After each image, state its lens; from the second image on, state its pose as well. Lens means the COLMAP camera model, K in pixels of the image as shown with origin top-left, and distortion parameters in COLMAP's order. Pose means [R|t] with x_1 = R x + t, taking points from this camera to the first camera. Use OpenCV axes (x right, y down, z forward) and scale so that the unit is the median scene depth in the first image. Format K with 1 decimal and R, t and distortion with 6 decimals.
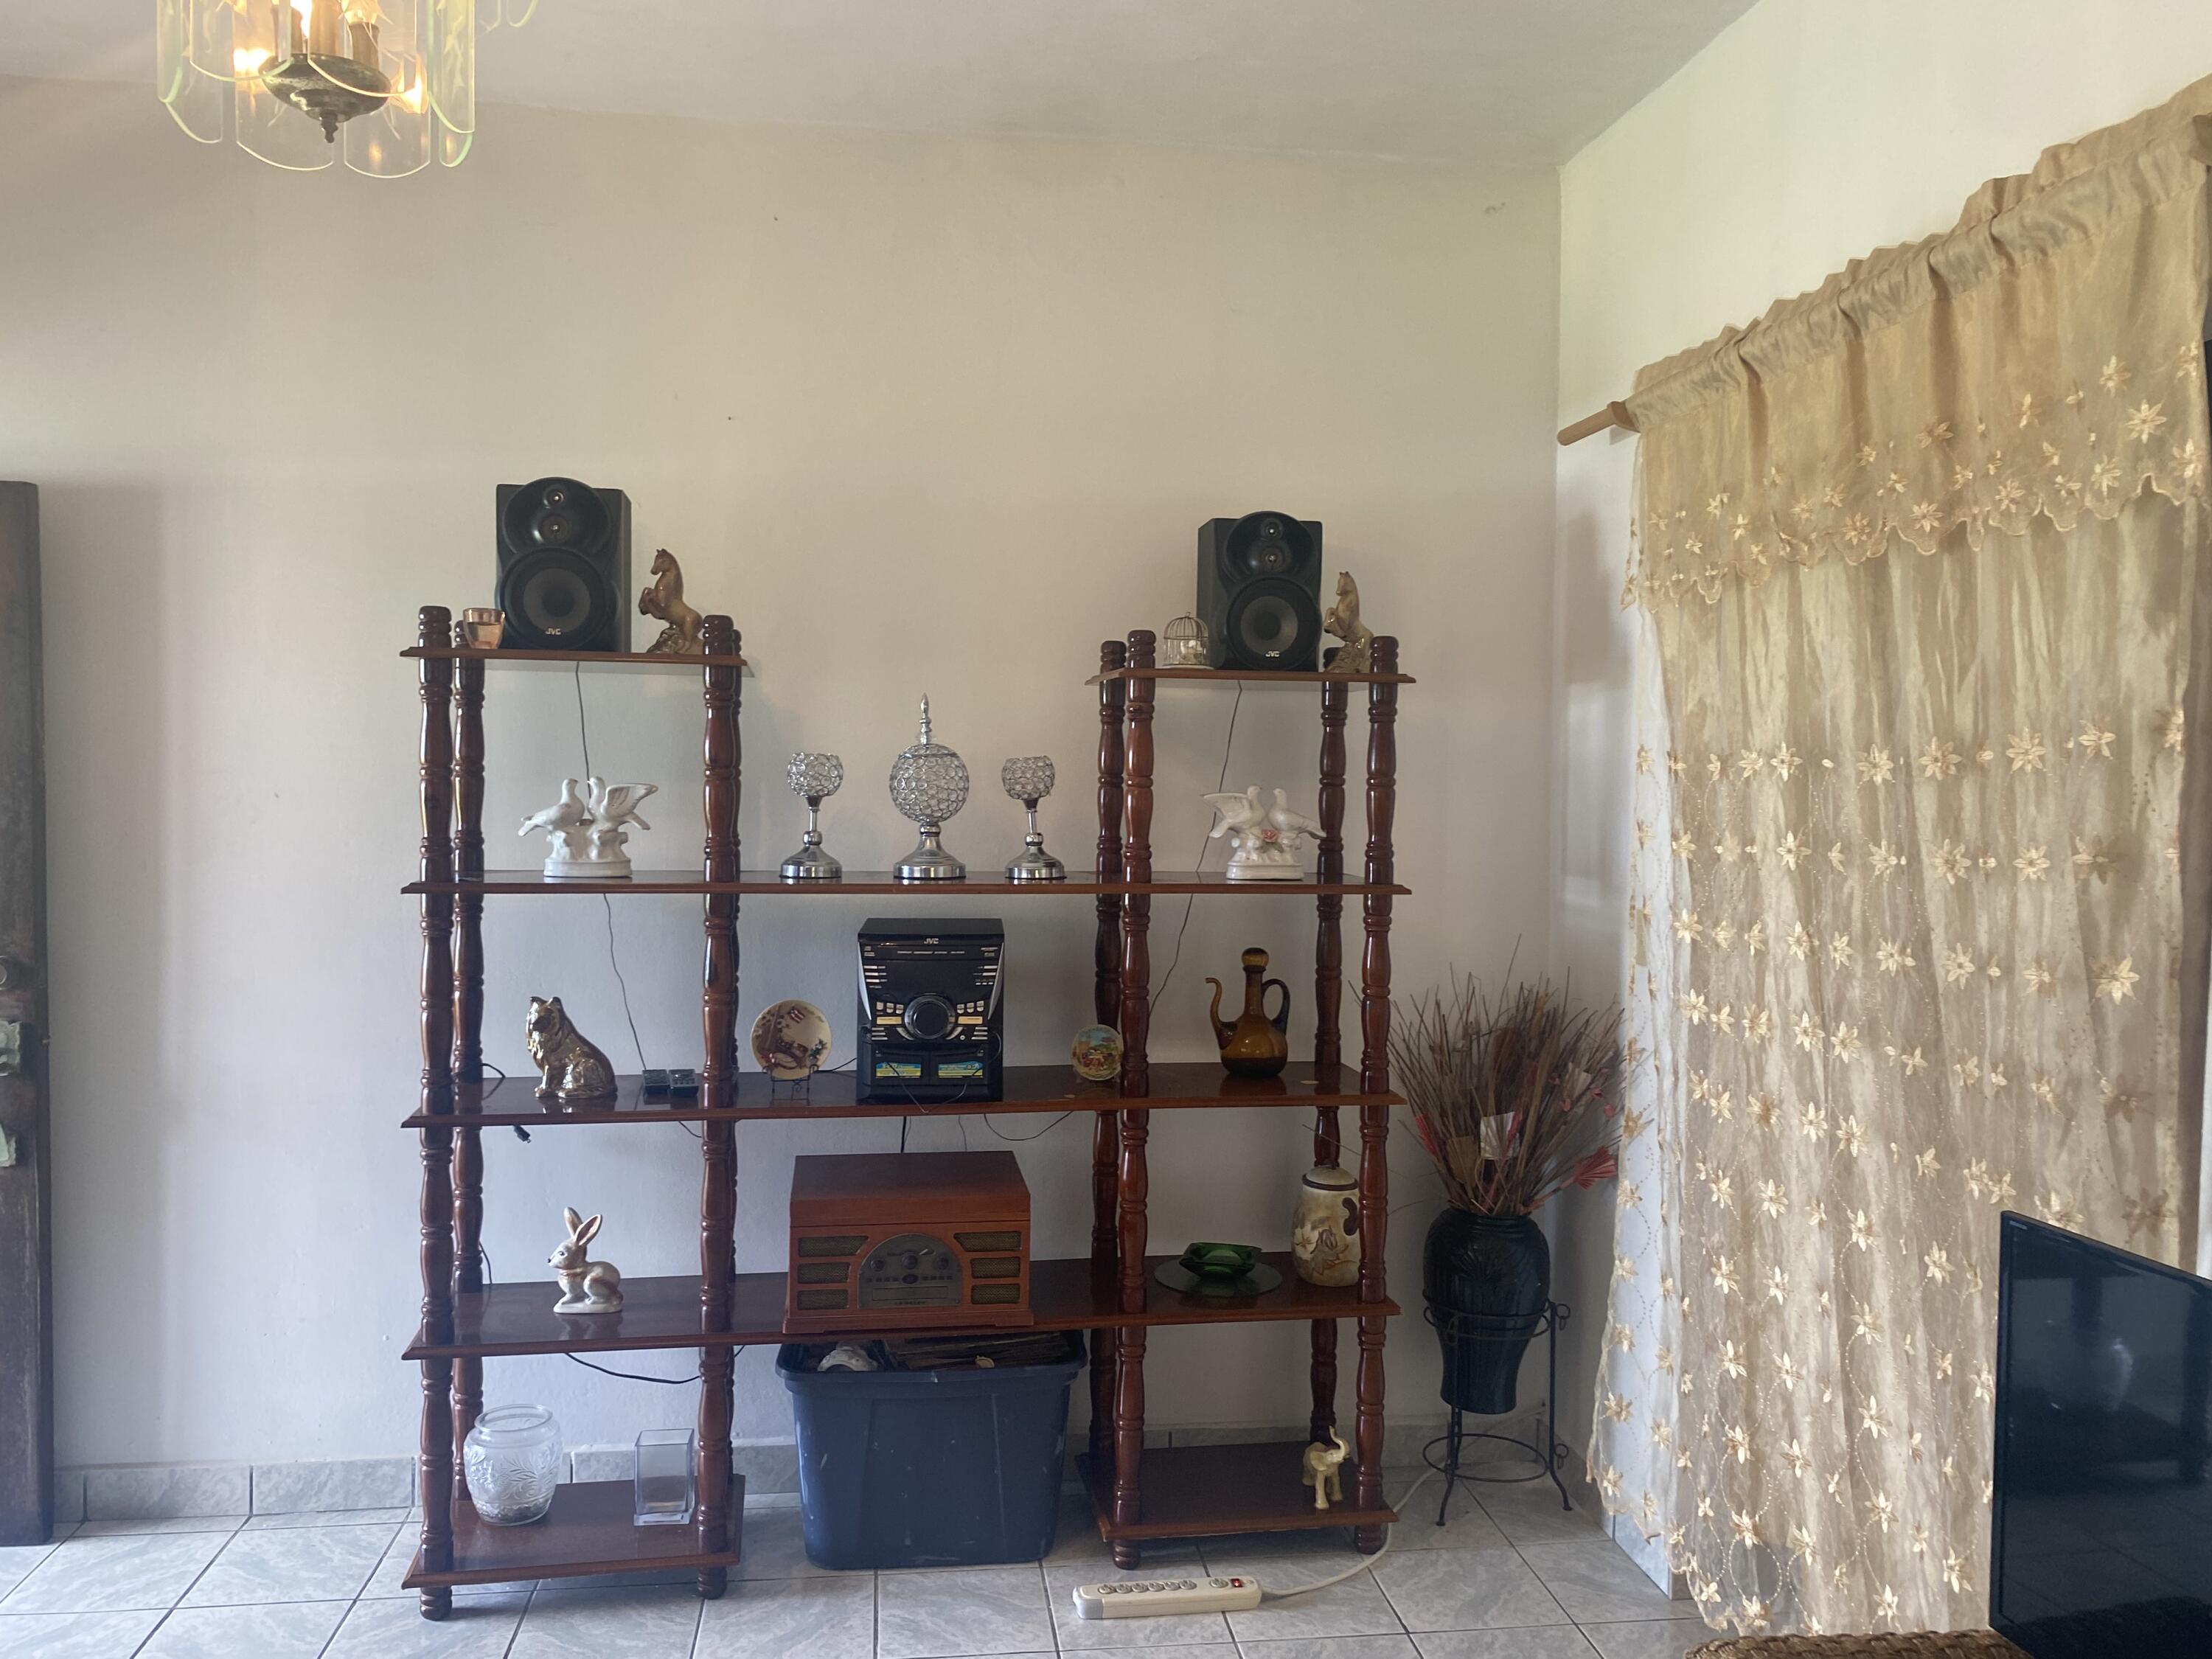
lens RADIAL K [[1698.5, 0, 1128.2], [0, 1698.5, 820.6], [0, 0, 1]] dist [0.133082, -0.325579]
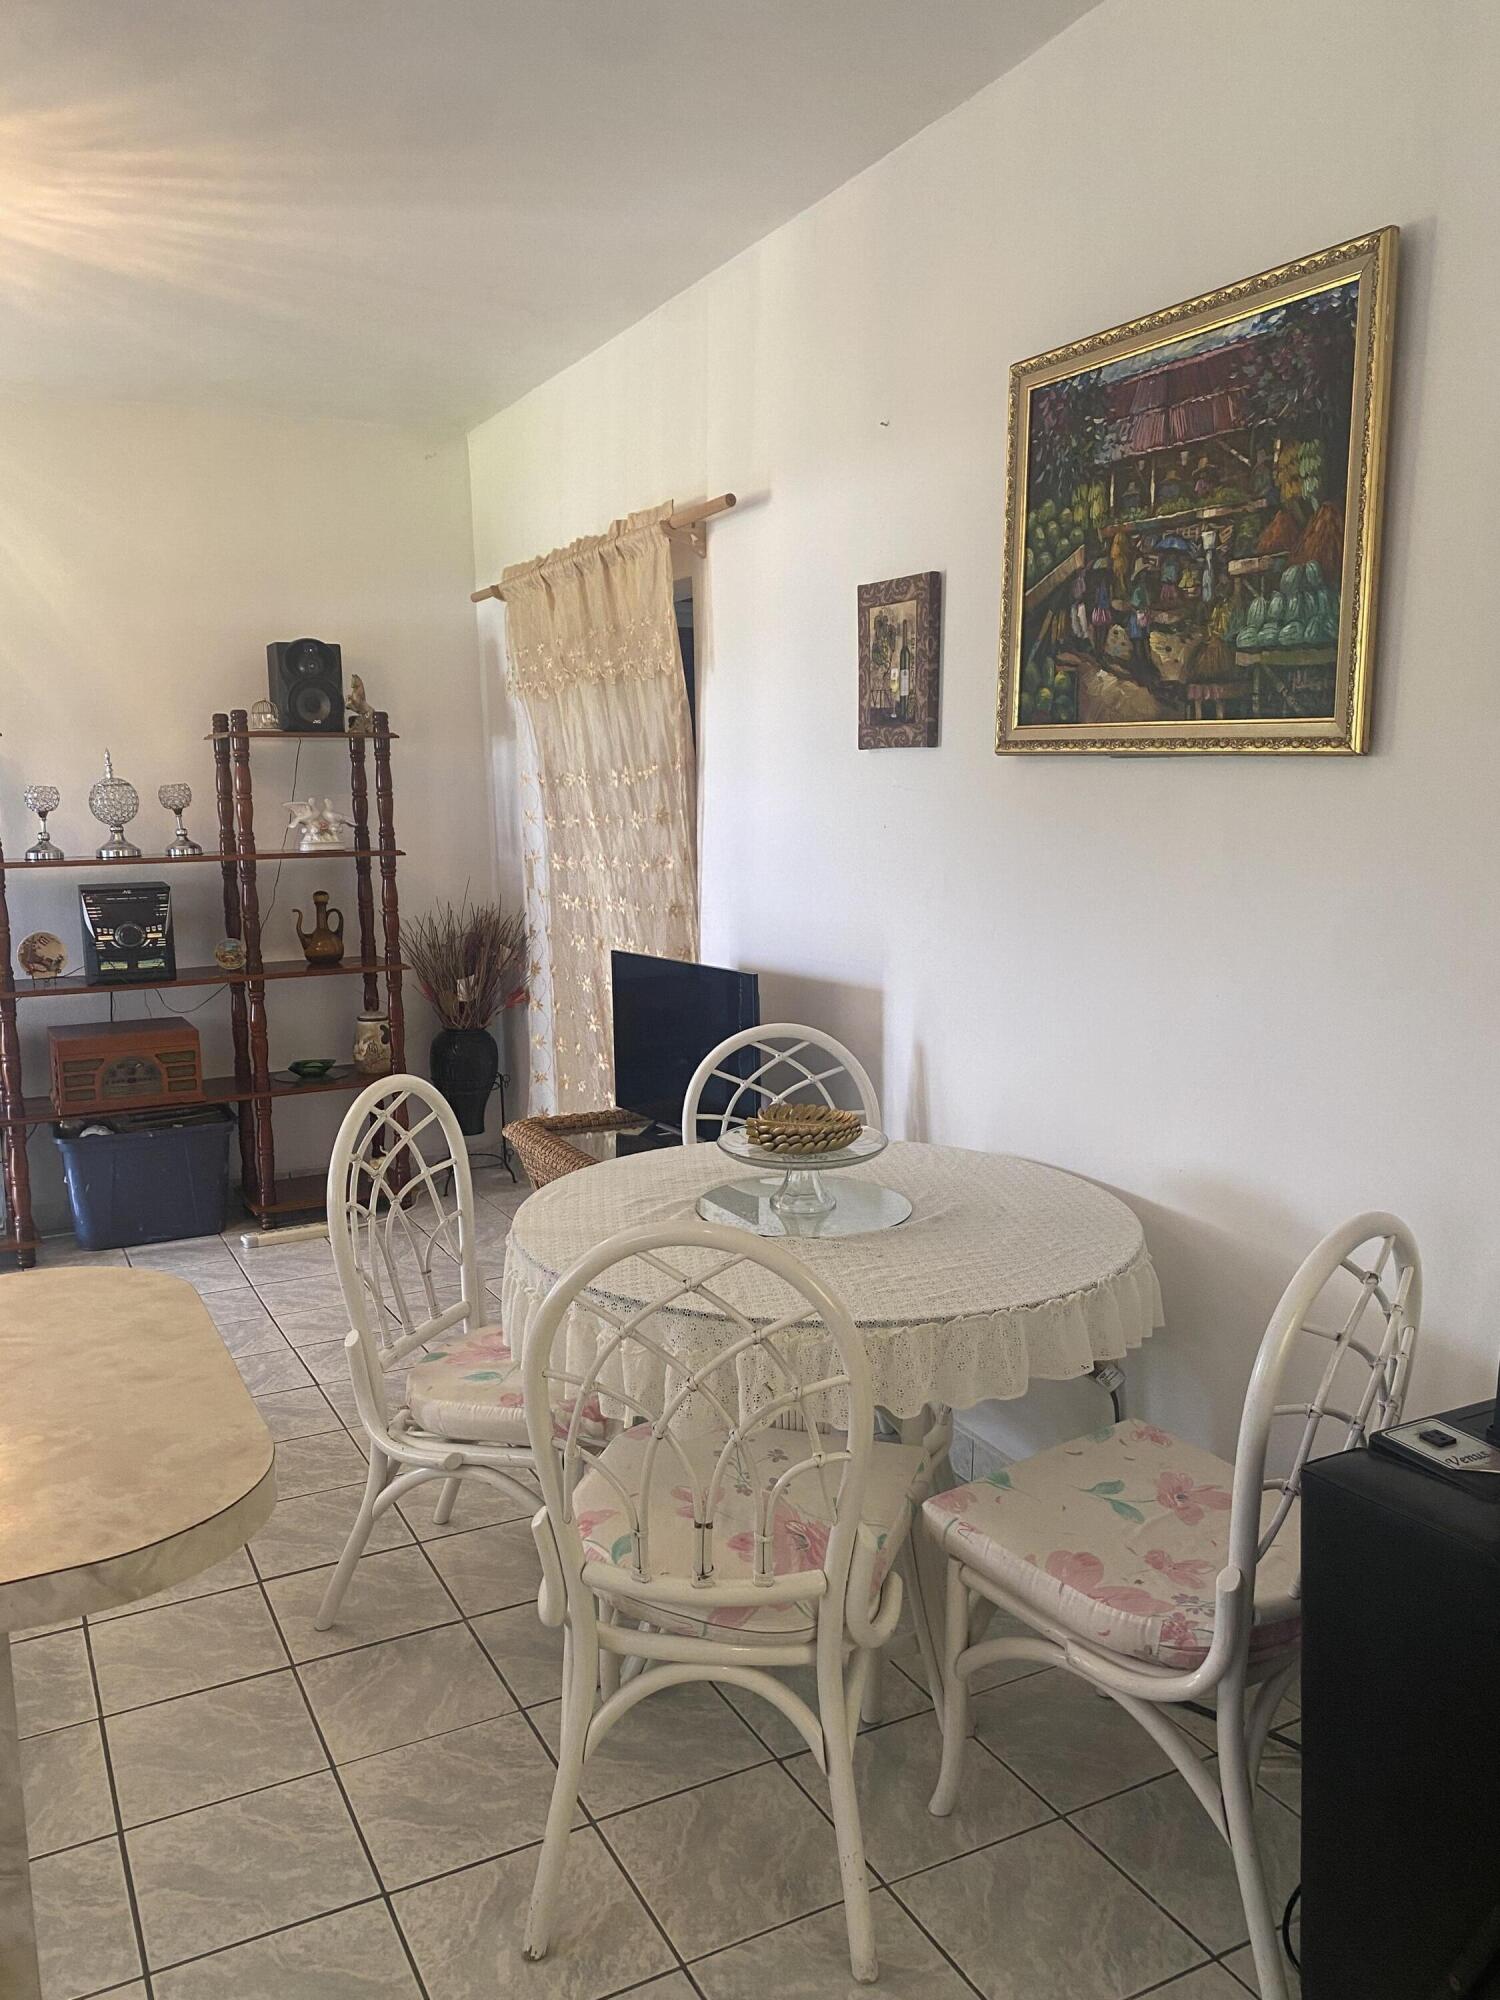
lens RADIAL K [[1535.7, 0, 724.8], [0, 1535.7, 1007.6], [0, 0, 1]] dist [0.133082, -0.325579]
pose [[0.948725, -0.075556, 0.306939, -0.030020], [0.040928, 0.992202, 0.117733, 0.023958], [-0.313441, -0.099134, 0.944419, -0.677453]]
